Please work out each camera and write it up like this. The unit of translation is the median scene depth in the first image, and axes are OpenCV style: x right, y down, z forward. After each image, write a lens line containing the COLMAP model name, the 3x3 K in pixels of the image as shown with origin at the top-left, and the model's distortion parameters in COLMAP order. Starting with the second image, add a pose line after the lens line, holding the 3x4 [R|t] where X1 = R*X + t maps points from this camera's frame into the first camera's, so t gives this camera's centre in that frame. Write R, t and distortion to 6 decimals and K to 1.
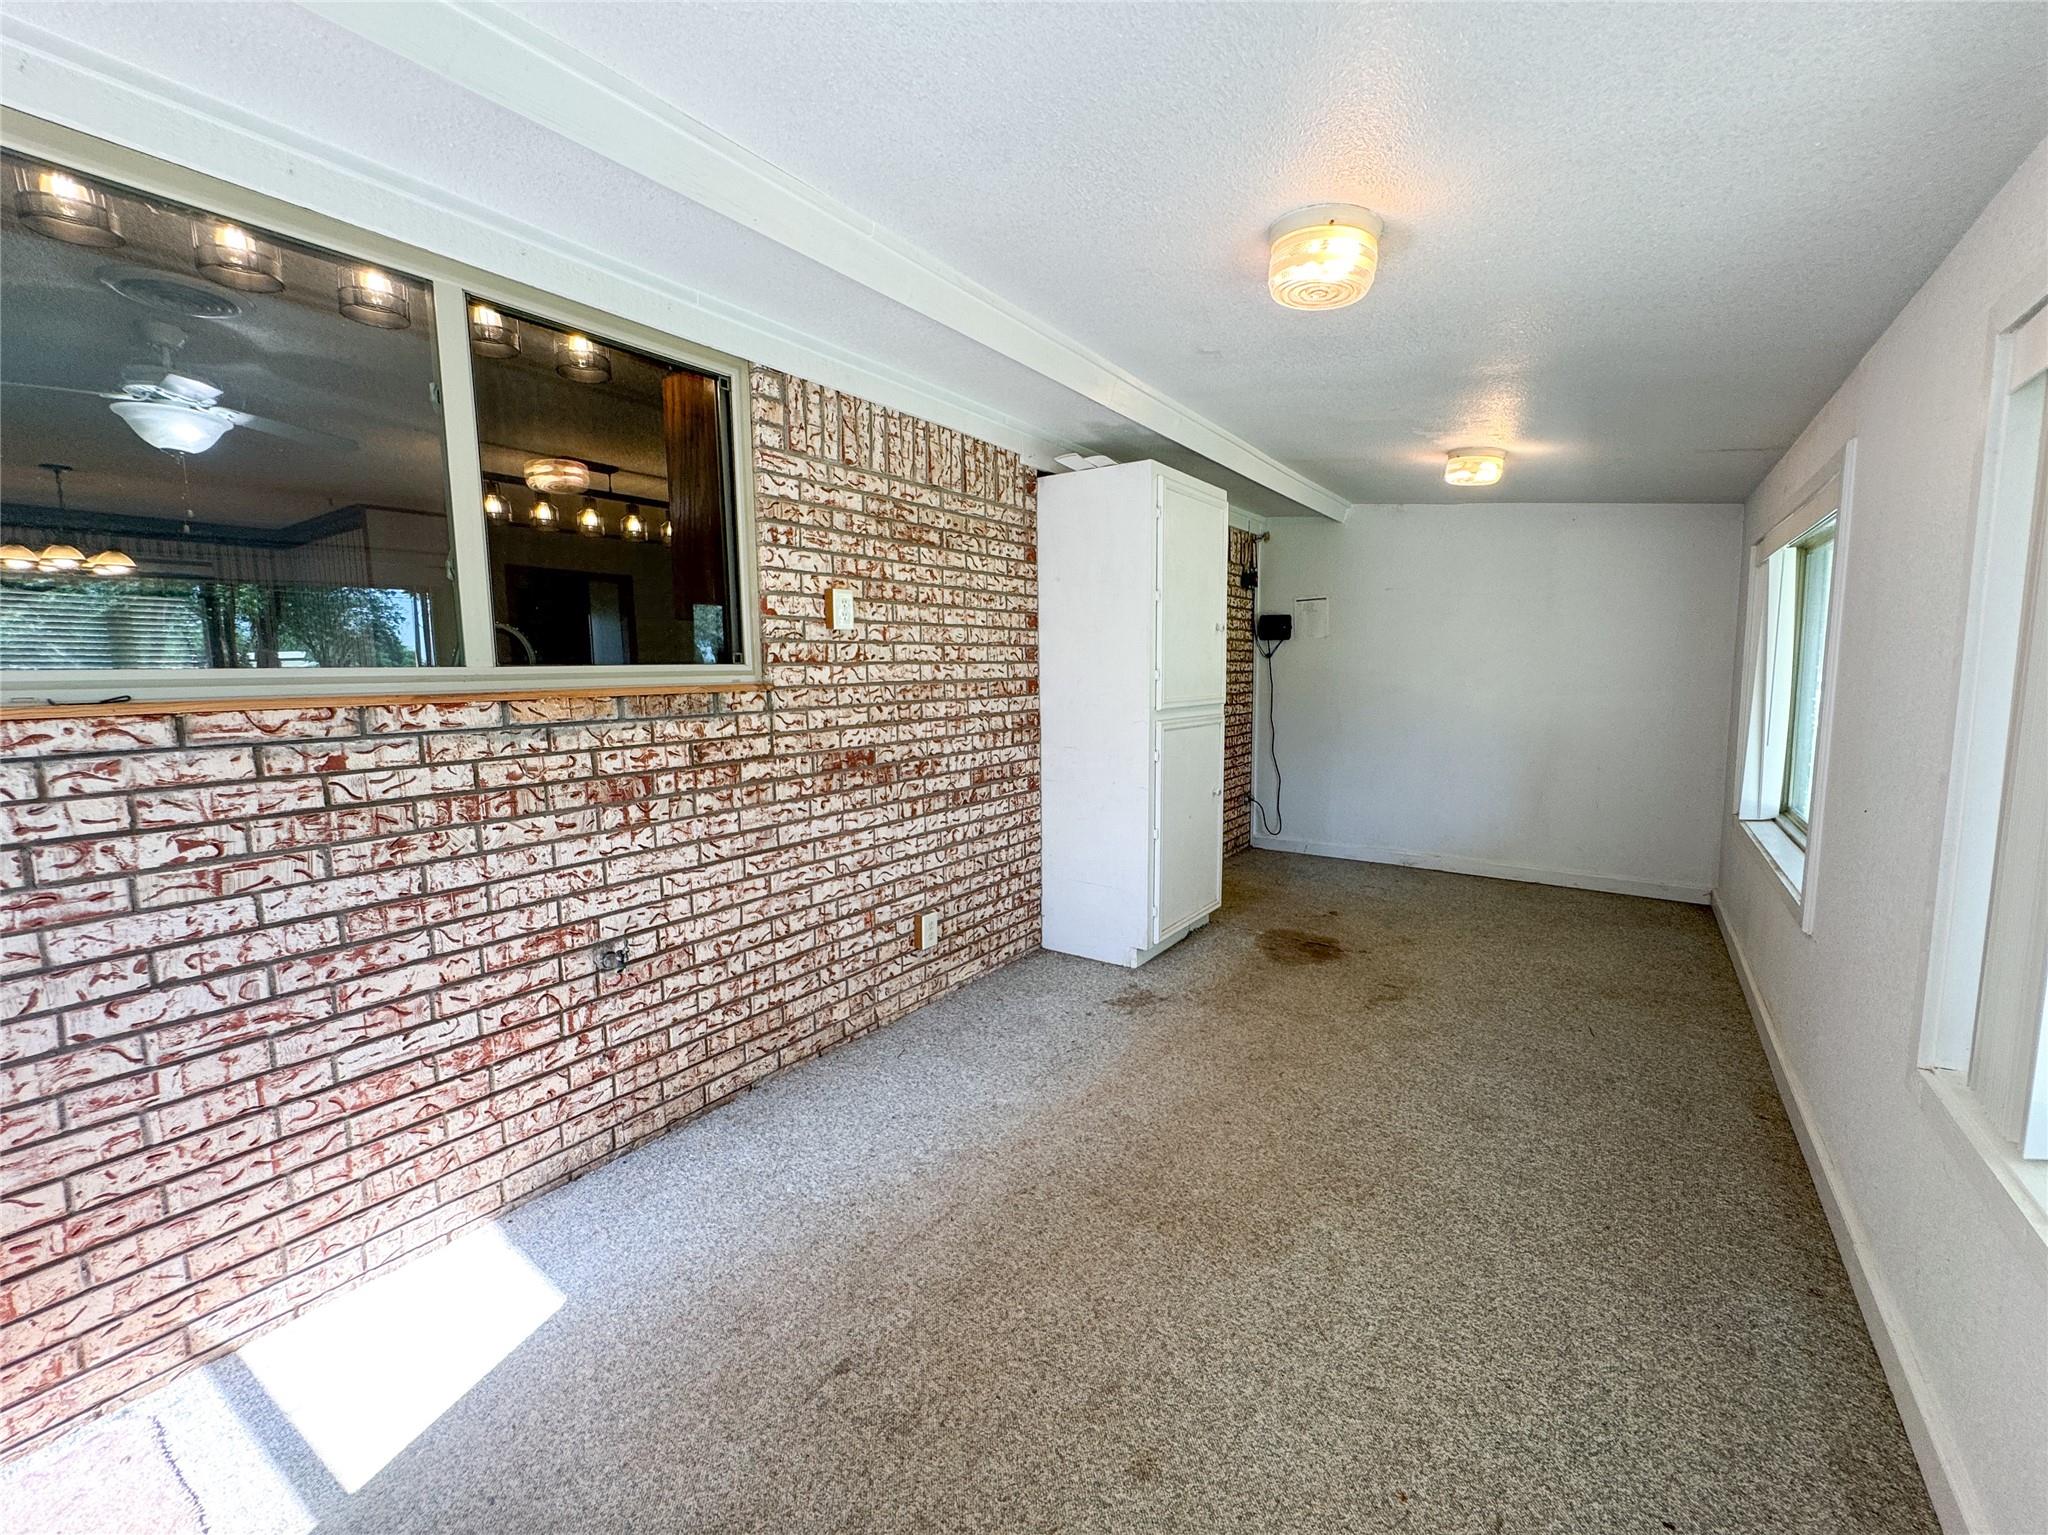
lens RADIAL K [[823.7, 0, 1026.5], [0, 823.7, 760.0], [0, 0, 1]] dist [0.016786, 0.000678]
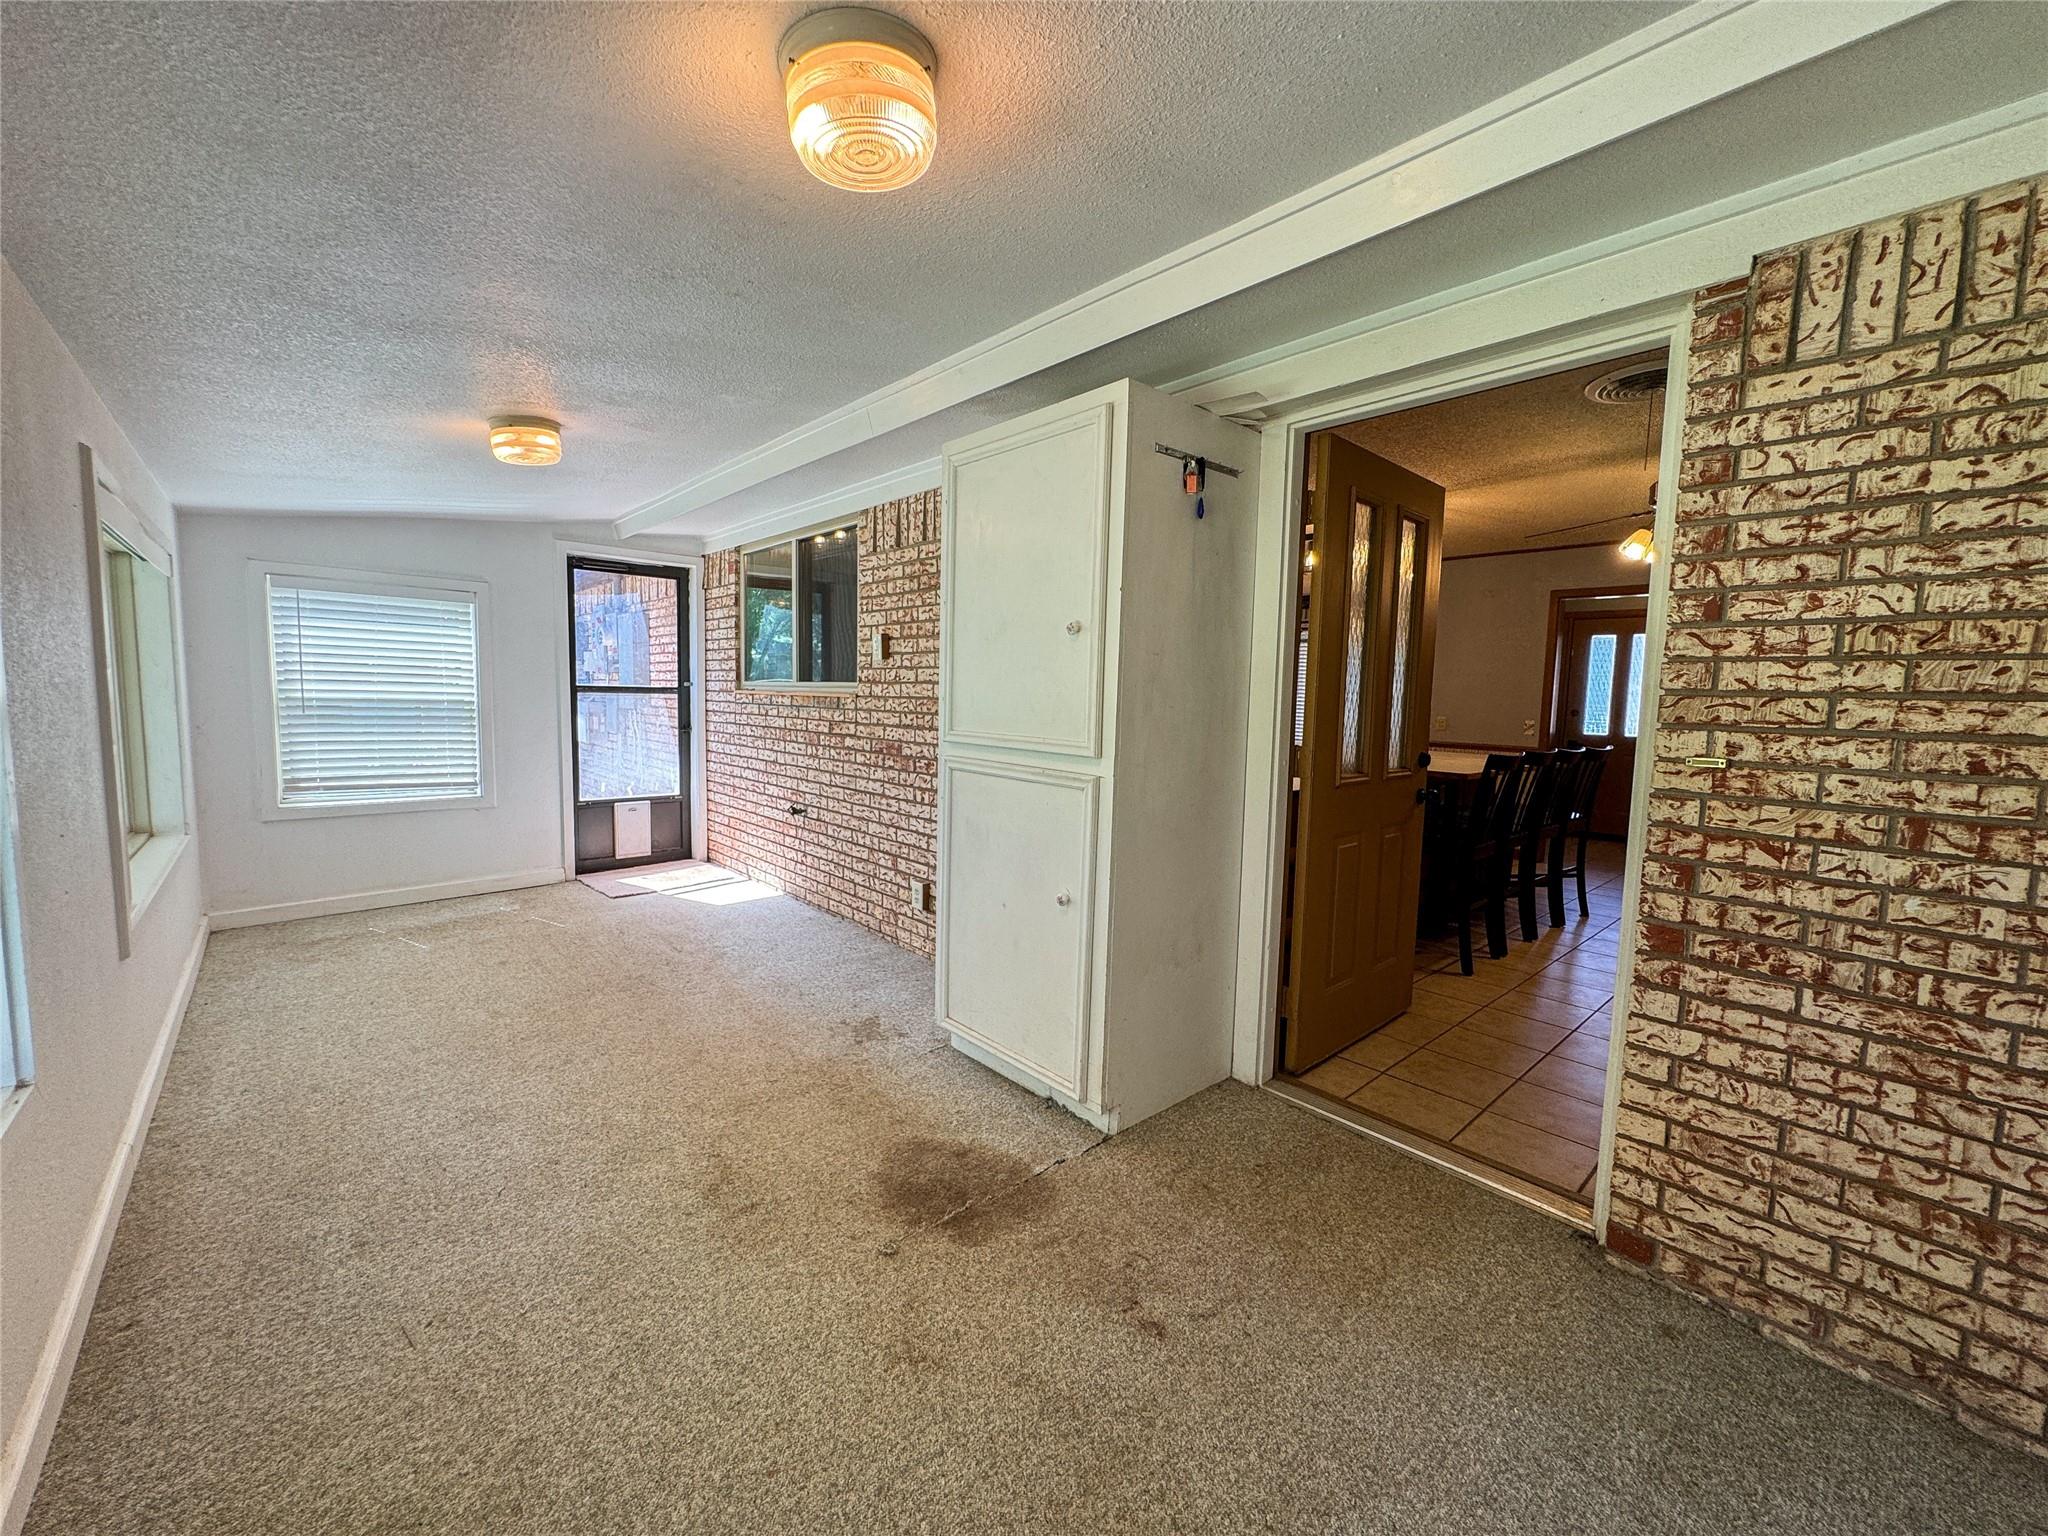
lens RADIAL K [[823.7, 0, 1027.2], [0, 823.7, 768.0], [0, 0, 1]] dist [0.016786, 0.000678]
pose [[-0.221957, 0.097836, -0.970136, 1.177249], [-0.128948, 0.983269, 0.128662, -0.188447], [0.966492, 0.153655, -0.205628, 1.565489]]
